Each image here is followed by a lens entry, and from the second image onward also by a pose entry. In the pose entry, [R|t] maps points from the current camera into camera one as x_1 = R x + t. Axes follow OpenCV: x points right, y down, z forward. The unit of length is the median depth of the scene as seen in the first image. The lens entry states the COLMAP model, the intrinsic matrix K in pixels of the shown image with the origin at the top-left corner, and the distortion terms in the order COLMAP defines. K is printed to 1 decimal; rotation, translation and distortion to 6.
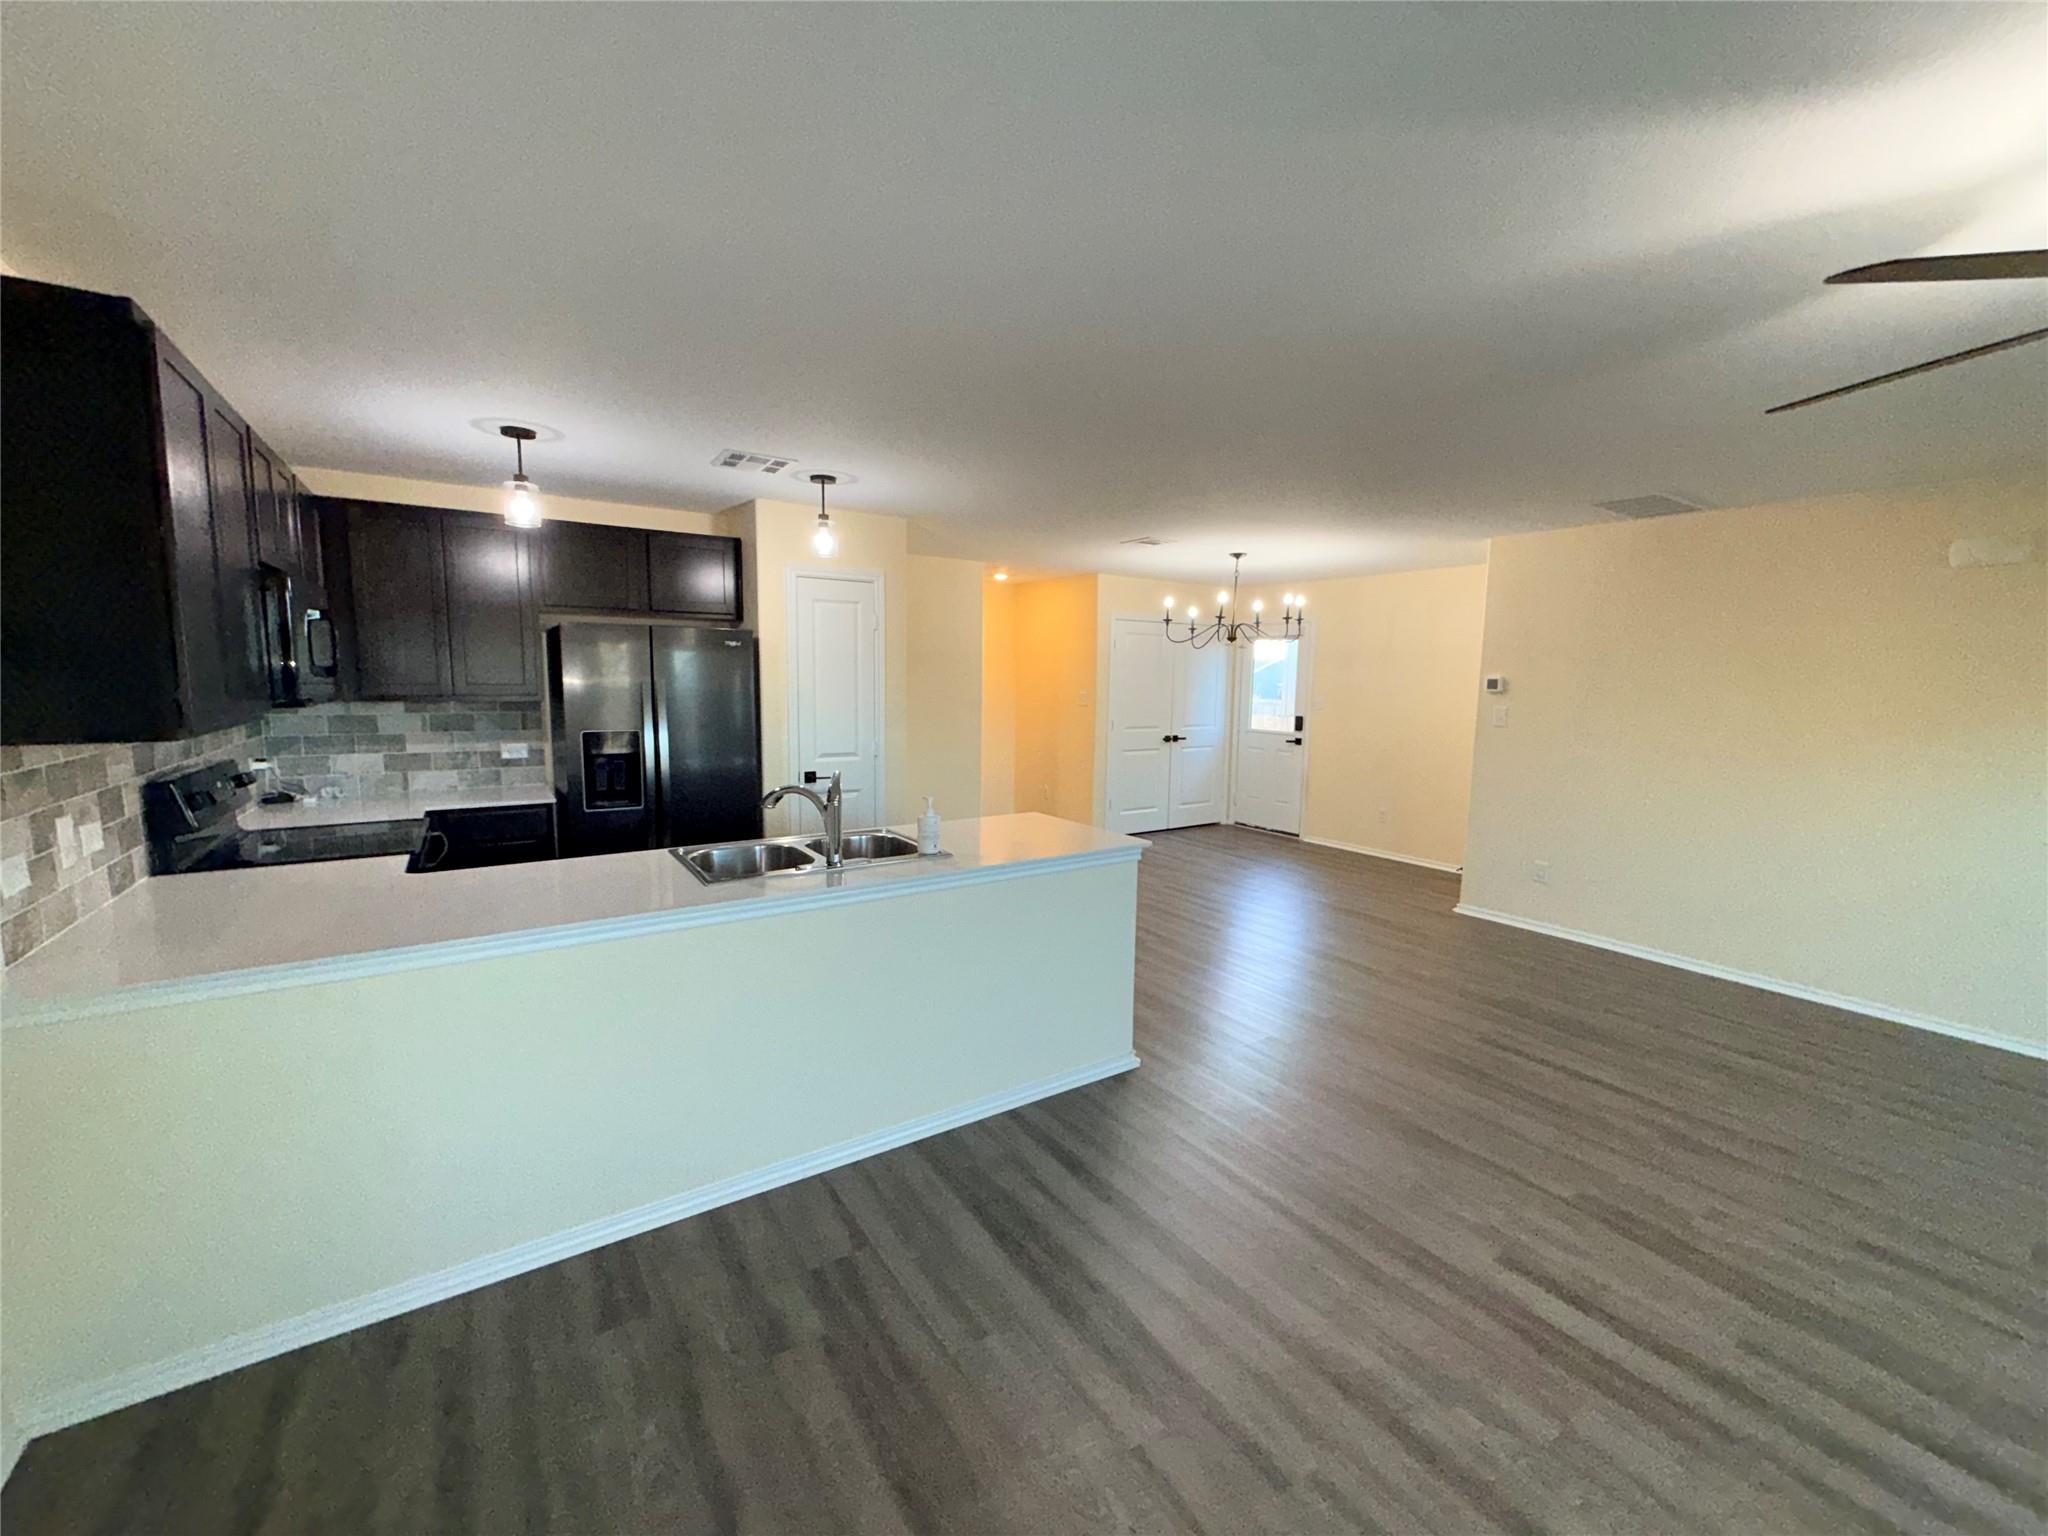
lens RADIAL K [[815.6, 0, 1020.8], [0, 815.6, 770.6], [0, 0, 1]] dist [0.000329, -0.000835]
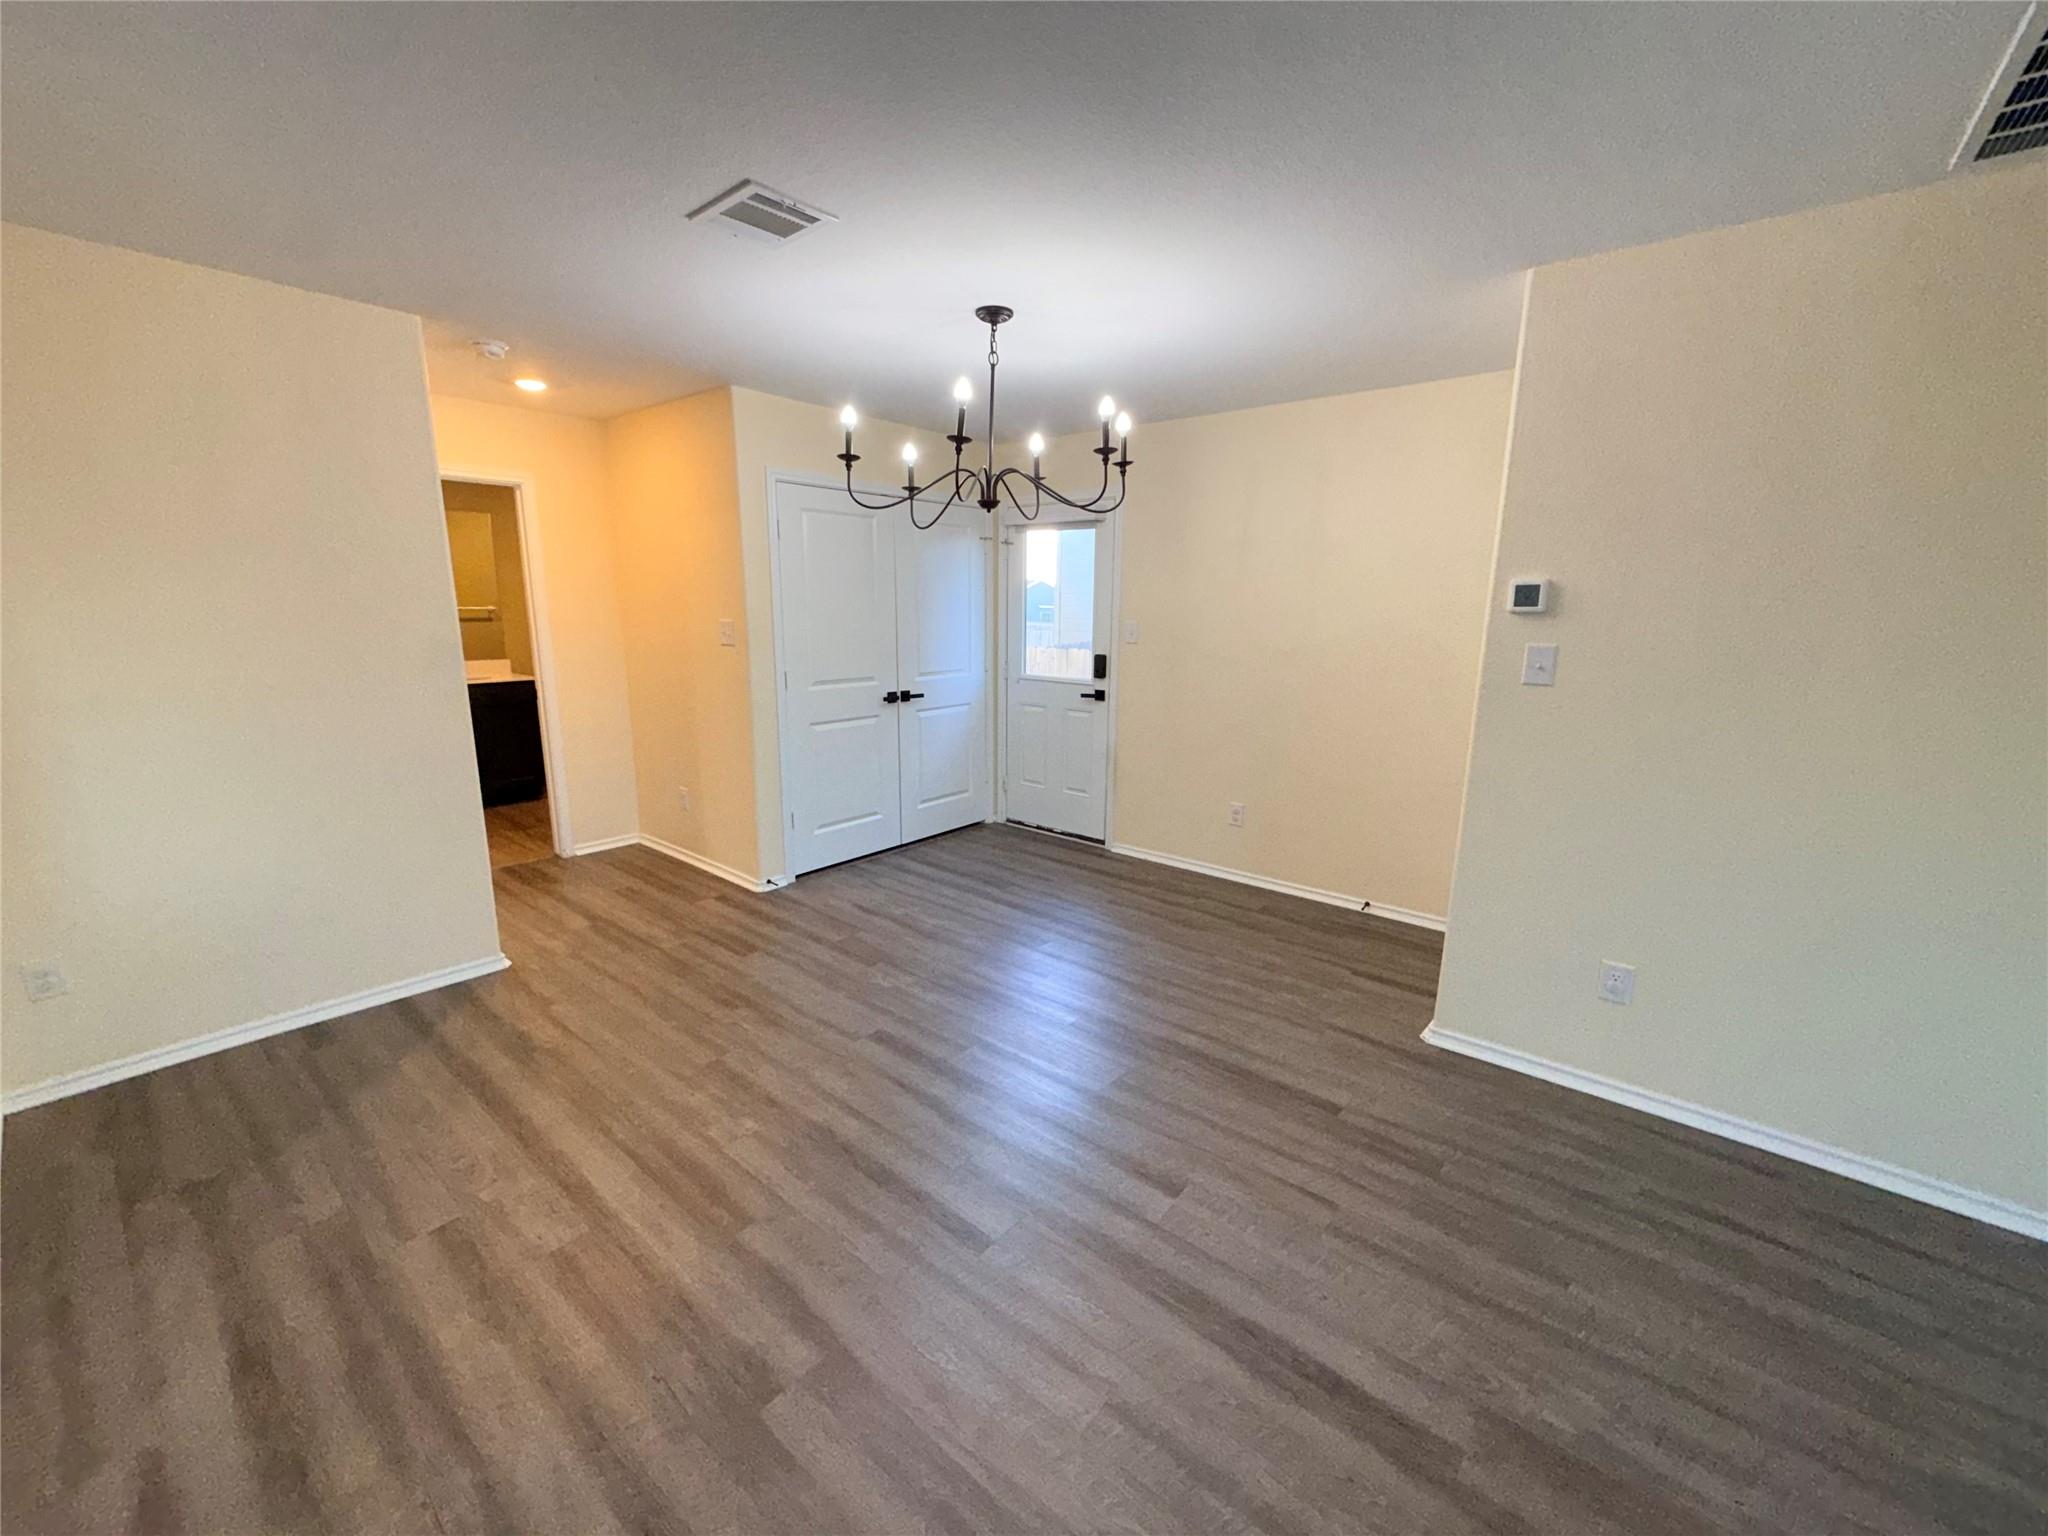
lens RADIAL K [[815.6, 0, 1020.8], [0, 815.6, 770.6], [0, 0, 1]] dist [0.000329, -0.000835]
pose [[0.960044, -0.062816, 0.272707, 0.137926], [0.037655, 0.994617, 0.096539, -0.052609], [-0.277303, -0.082413, 0.957241, 0.528757]]
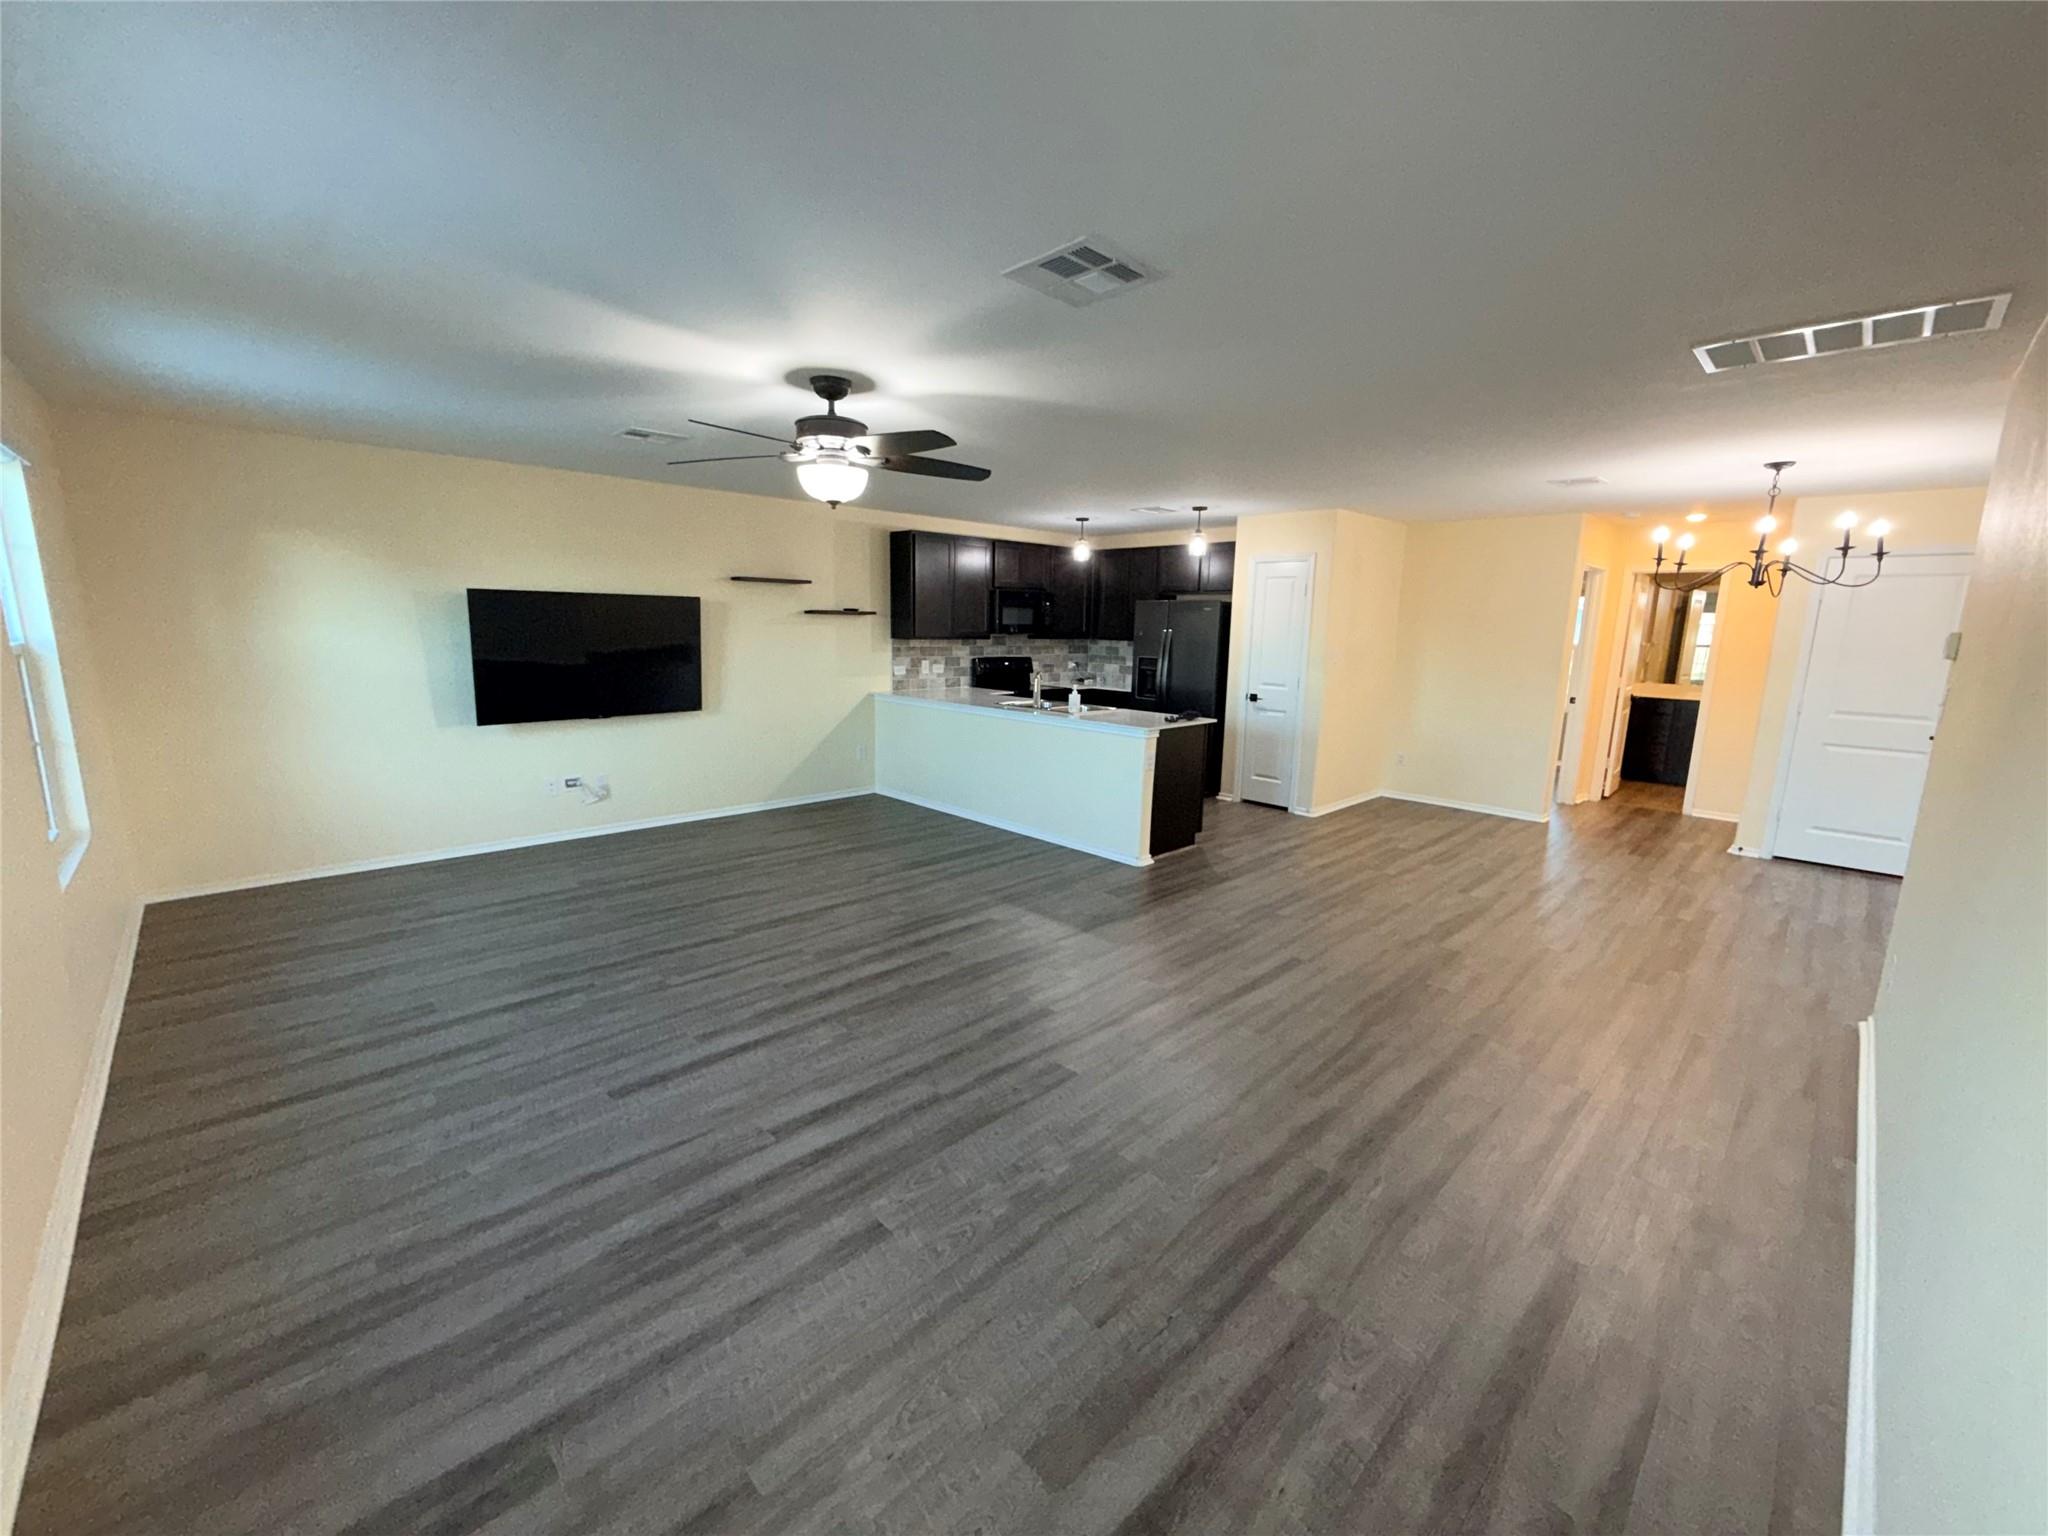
lens RADIAL K [[820.8, 0, 1020.1], [0, 820.8, 768.2], [0, 0, 1]] dist [0.001479, -0.000228]
pose [[0.181775, 0.163822, -0.969598, 0.877755], [-0.131783, 0.981189, 0.141075, -0.016197], [0.974470, 0.102132, 0.199945, 0.226006]]
